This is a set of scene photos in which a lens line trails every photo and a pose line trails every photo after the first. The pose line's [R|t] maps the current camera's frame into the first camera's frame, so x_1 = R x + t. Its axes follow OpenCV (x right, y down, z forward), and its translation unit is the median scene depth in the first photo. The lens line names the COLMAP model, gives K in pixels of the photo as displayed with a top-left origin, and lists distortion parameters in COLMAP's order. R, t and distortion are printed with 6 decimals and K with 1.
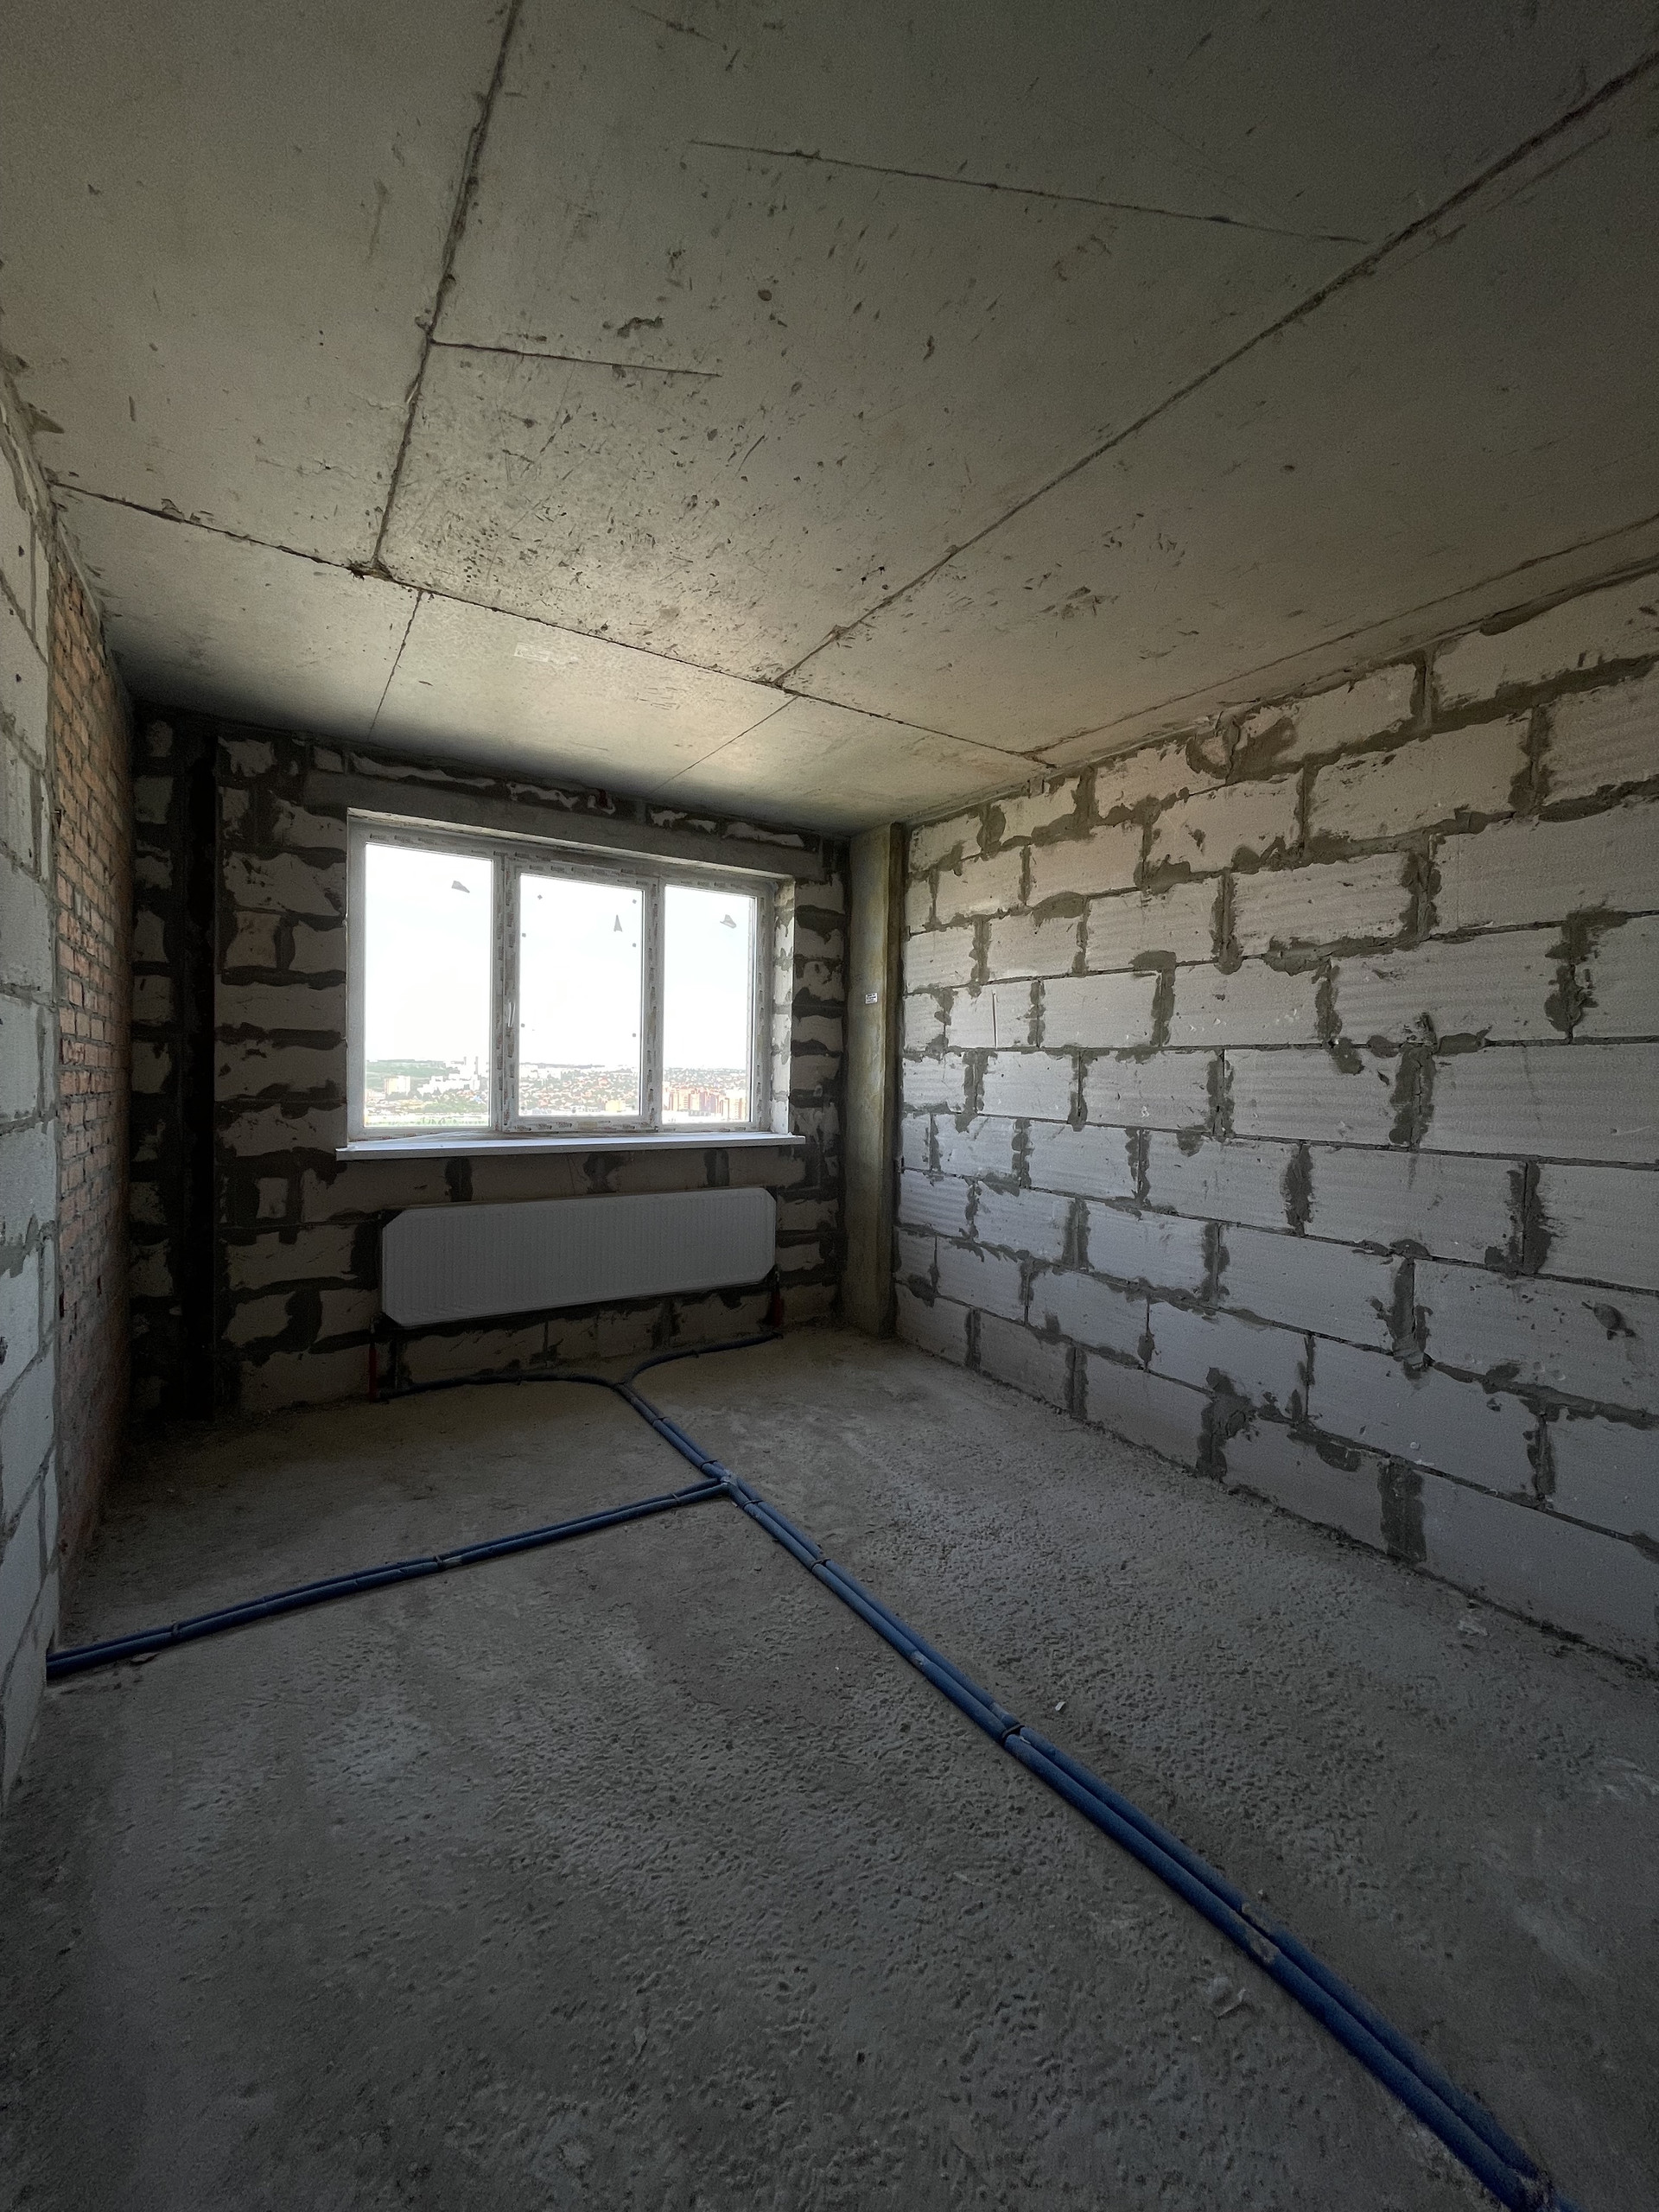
lens RADIAL K [[880.7, 0, 827.0], [0, 880.7, 1108.9], [0, 0, 1]] dist [-0.011149, 0.000787]
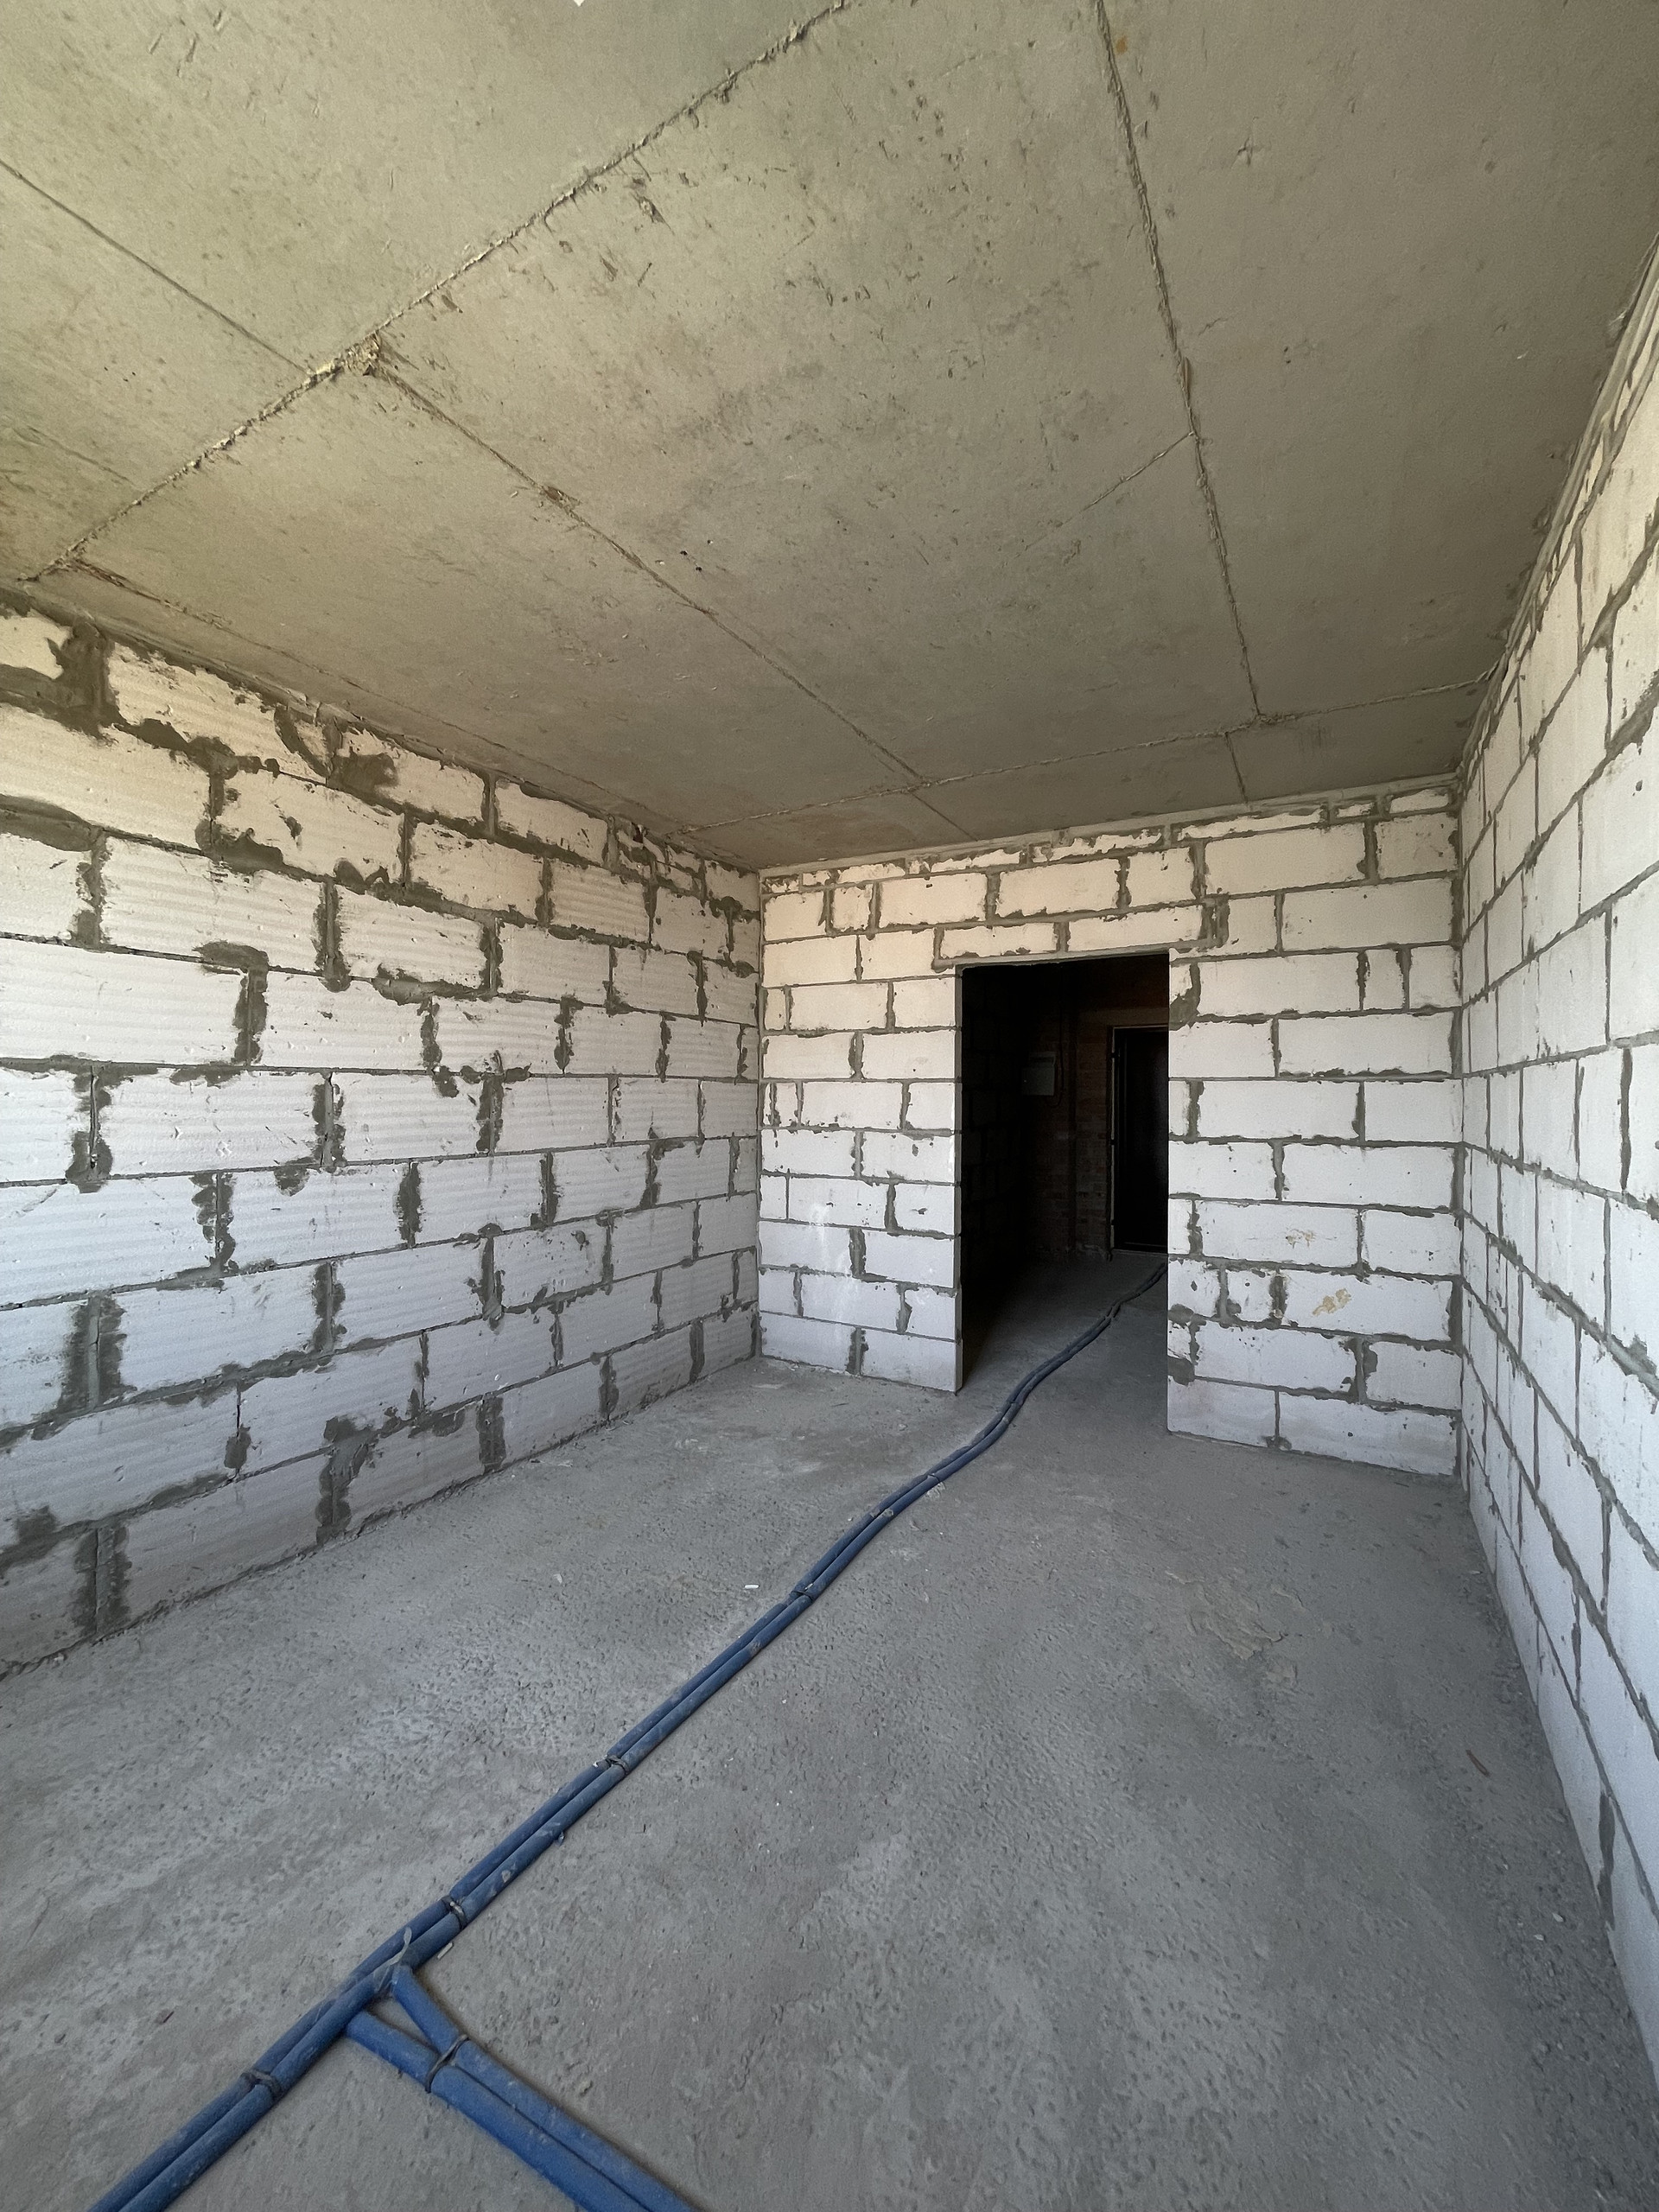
lens RADIAL K [[880.7, 0, 839.8], [0, 880.7, 1103.7], [0, 0, 1]] dist [-0.011149, 0.000787]
pose [[-0.455890, -0.030821, 0.889502, -0.643828], [0.023178, 0.998650, 0.046483, -0.068286], [-0.889734, 0.041808, -0.454561, 0.989342]]
